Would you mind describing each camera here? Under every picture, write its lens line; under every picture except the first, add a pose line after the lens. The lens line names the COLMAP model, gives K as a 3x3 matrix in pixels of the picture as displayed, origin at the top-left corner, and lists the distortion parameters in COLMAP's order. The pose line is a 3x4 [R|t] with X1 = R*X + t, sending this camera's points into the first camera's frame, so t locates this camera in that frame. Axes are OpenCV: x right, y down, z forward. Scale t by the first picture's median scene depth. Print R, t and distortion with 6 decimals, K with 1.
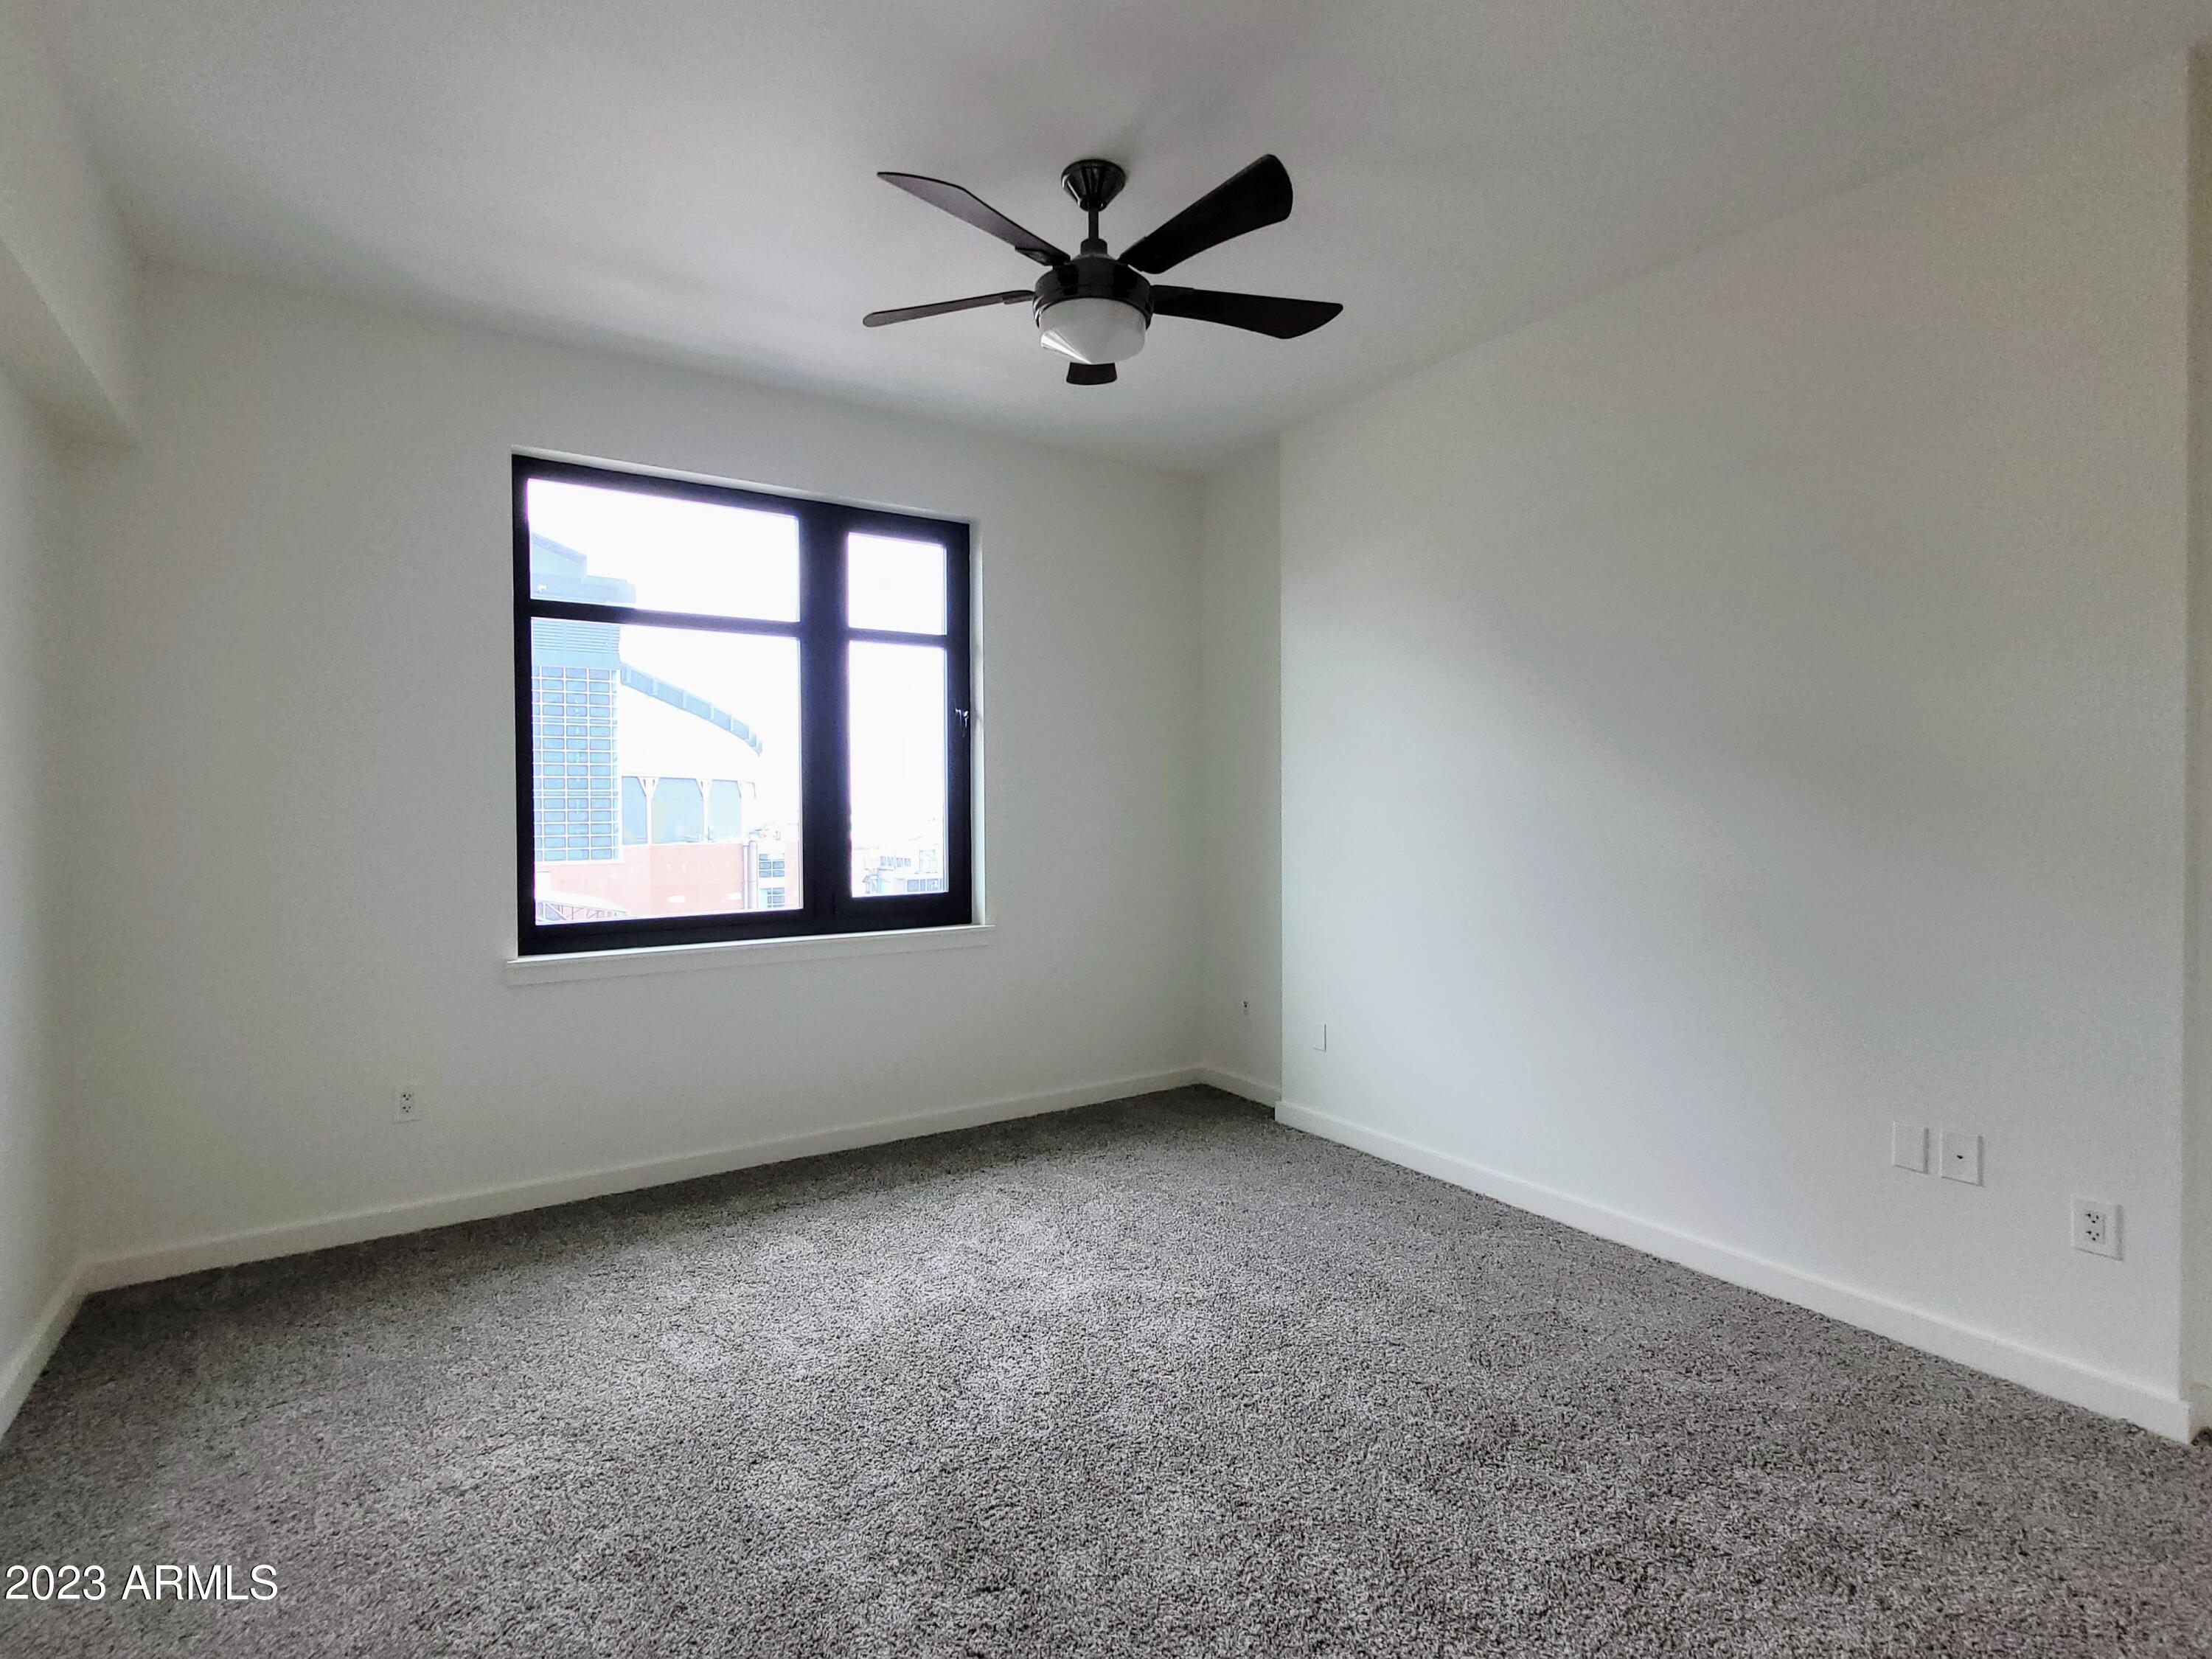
lens RADIAL K [[1056.8, 0, 1078.1], [0, 1056.8, 823.3], [0, 0, 1]] dist [0.000491, 0.000737]
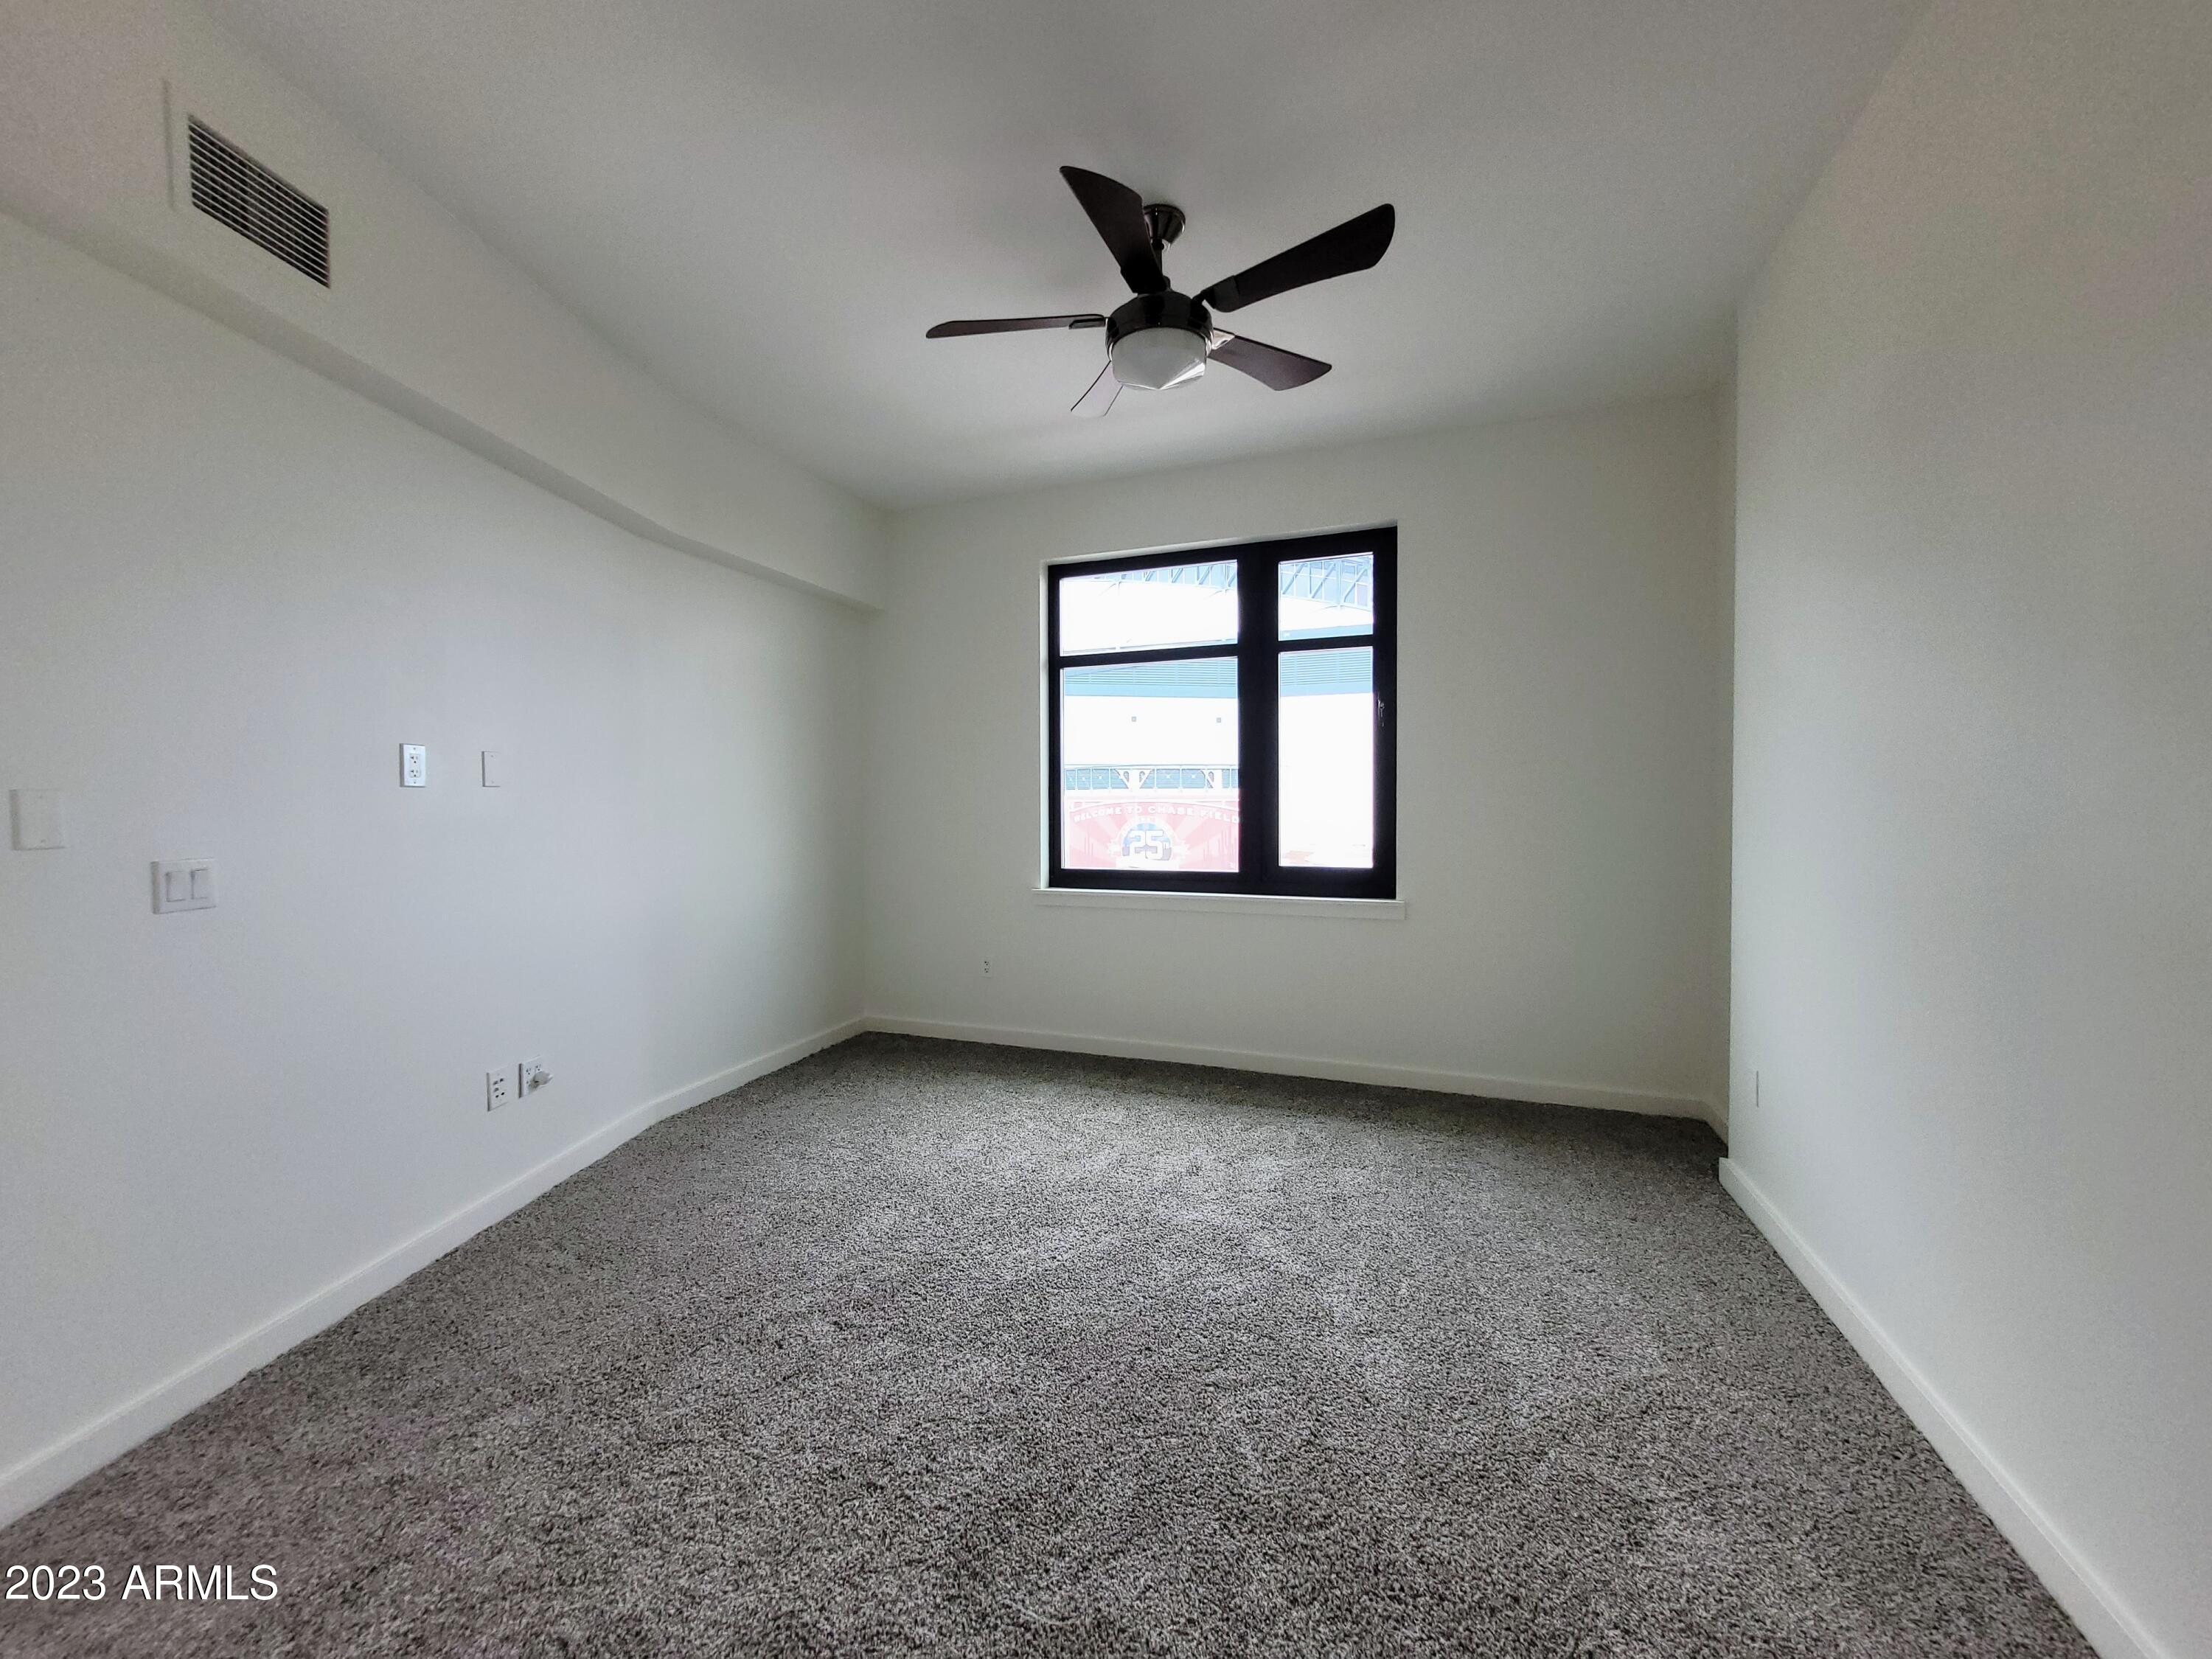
lens RADIAL K [[871.7, 0, 1117.0], [0, 871.7, 820.6], [0, 0, 1]] dist [0.000355, 0.000001]
pose [[0.597807, 0.019075, -0.801413, 0.512614], [-0.013371, 0.999815, 0.013824, 0.007460], [0.801529, 0.002451, 0.597951, 0.281038]]
